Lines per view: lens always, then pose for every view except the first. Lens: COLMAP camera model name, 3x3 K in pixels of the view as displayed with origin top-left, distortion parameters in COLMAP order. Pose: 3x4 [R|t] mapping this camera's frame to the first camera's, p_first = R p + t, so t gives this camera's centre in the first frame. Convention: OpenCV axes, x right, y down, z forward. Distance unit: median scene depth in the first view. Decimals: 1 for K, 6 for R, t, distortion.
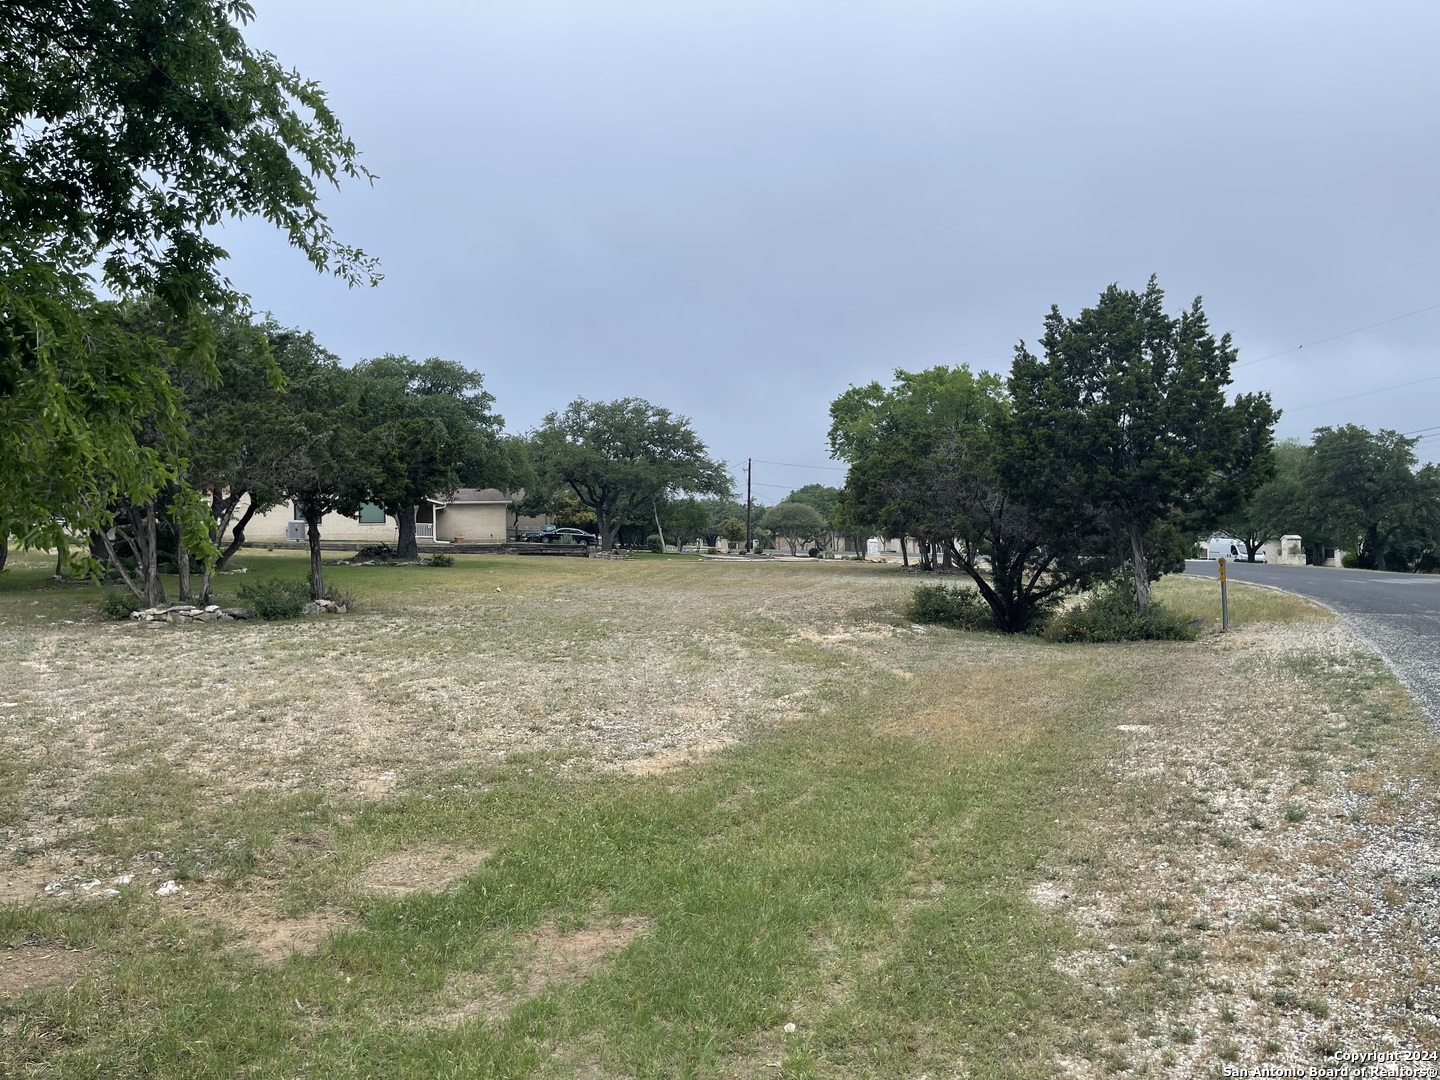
lens RADIAL K [[1083.8, 0, 728.9], [0, 1083.8, 546.5], [0, 0, 1]] dist [0.069324, -0.088929]
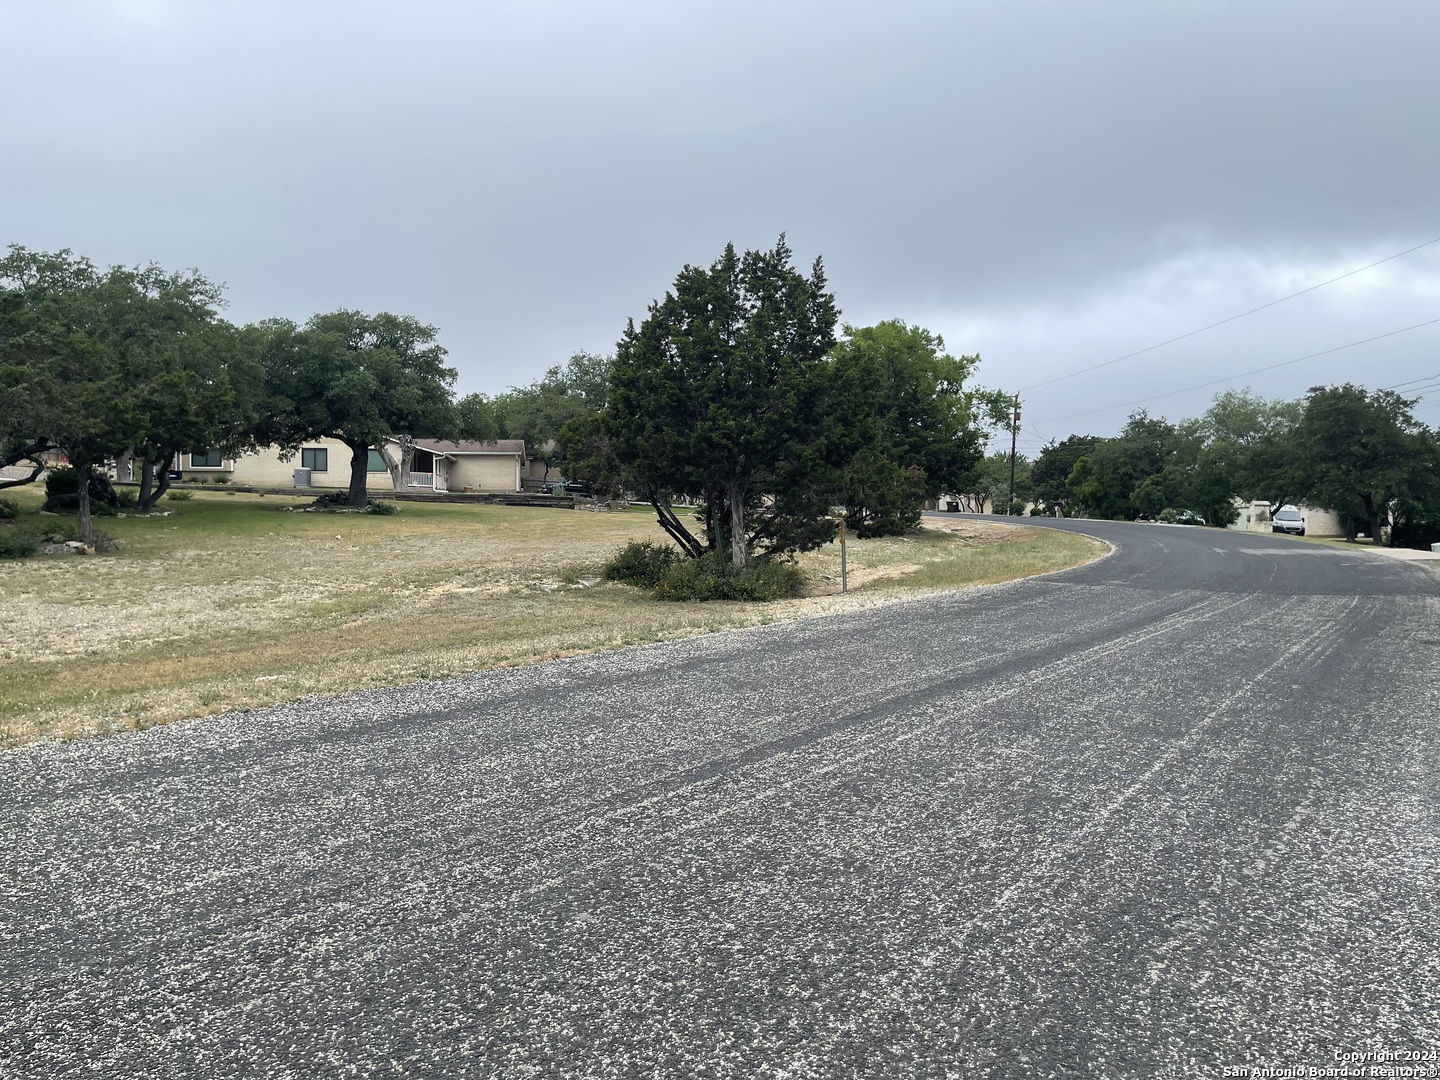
lens RADIAL K [[1083.8, 0, 716.2], [0, 1083.8, 536.2], [0, 0, 1]] dist [0.069324, -0.088929]
pose [[0.992468, 0.024643, -0.120004, 0.161824], [-0.020689, 0.999205, 0.034086, -0.002641], [0.120748, -0.031347, 0.992188, 0.003044]]
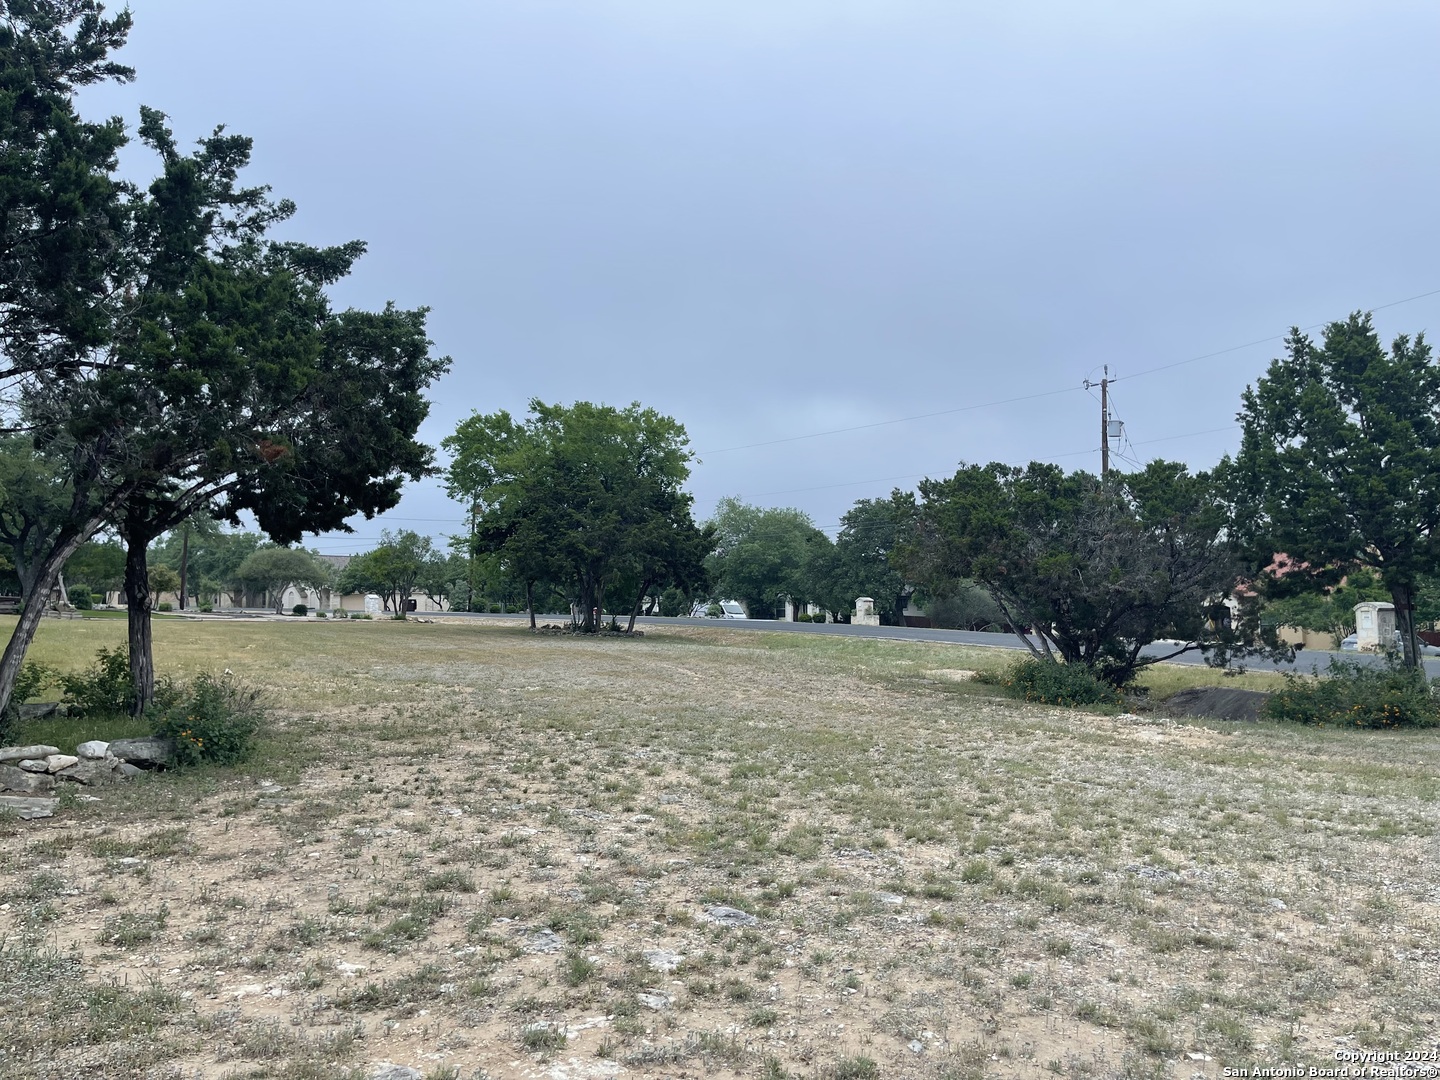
lens RADIAL K [[1083.8, 0, 734.8], [0, 1083.8, 537.8], [0, 0, 1]] dist [0.069324, -0.088929]
pose [[0.821473, 0.044960, 0.568472, -0.198788], [-0.010629, 0.997921, -0.063564, 0.000432], [-0.570148, 0.046174, 0.820244, 0.202296]]
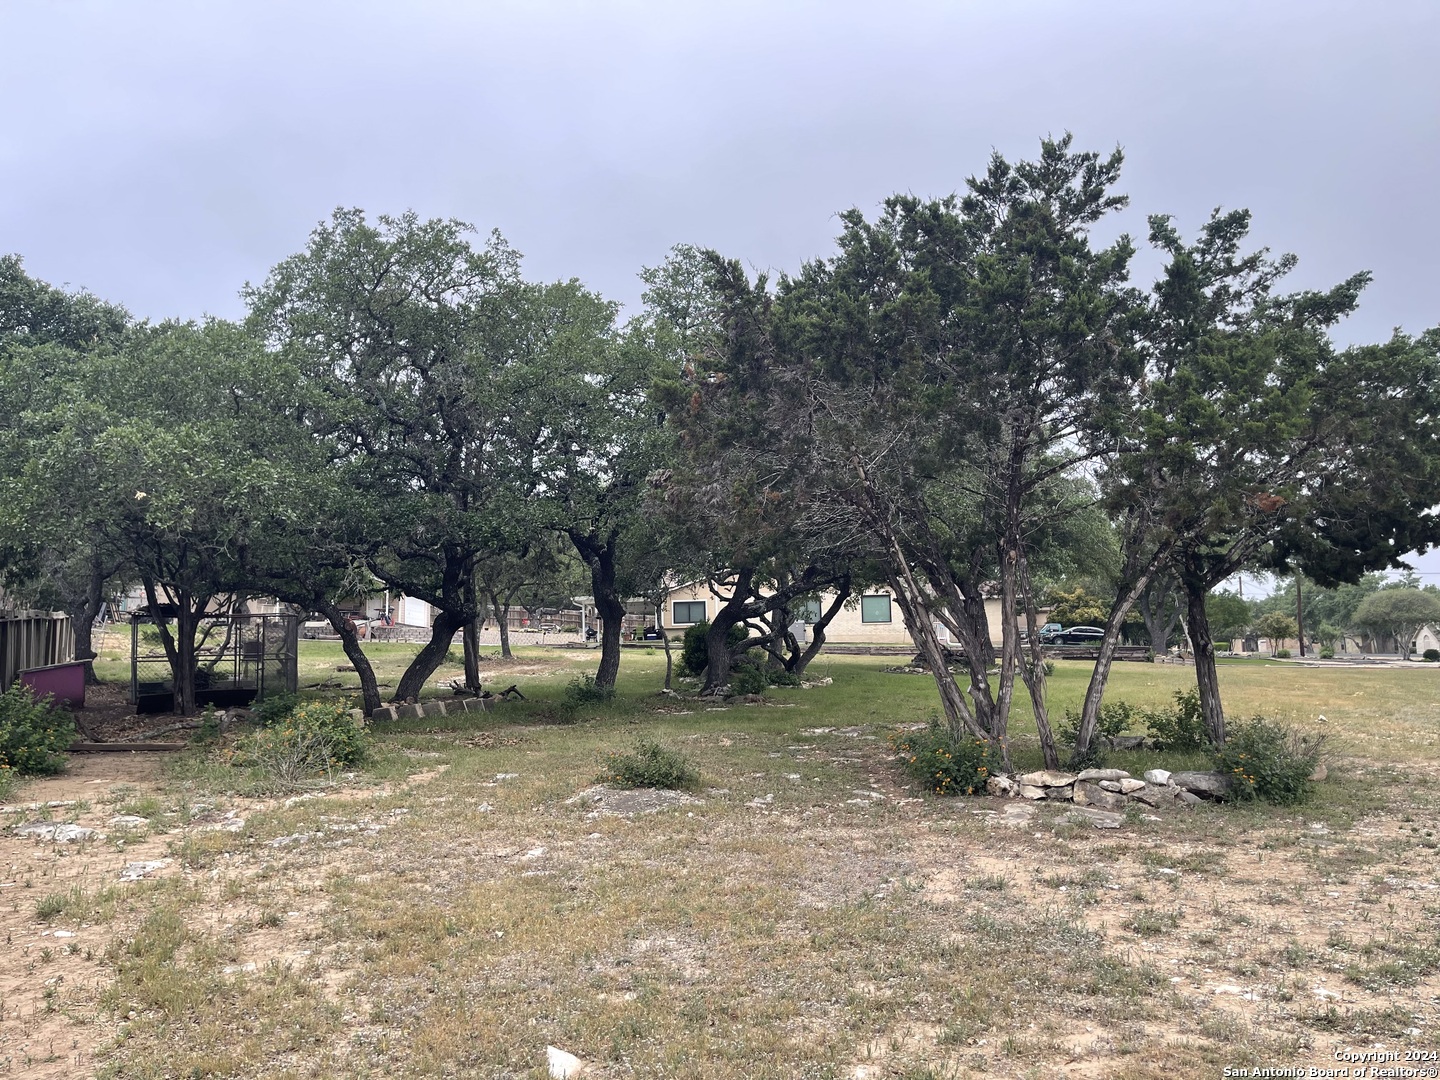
lens RADIAL K [[1083.8, 0, 712.9], [0, 1083.8, 531.5], [0, 0, 1]] dist [0.069324, -0.088929]
pose [[0.936597, -0.045835, -0.347399, -0.187380], [0.007758, 0.993878, -0.110214, 0.000719], [0.350324, 0.100531, 0.931218, 0.186409]]
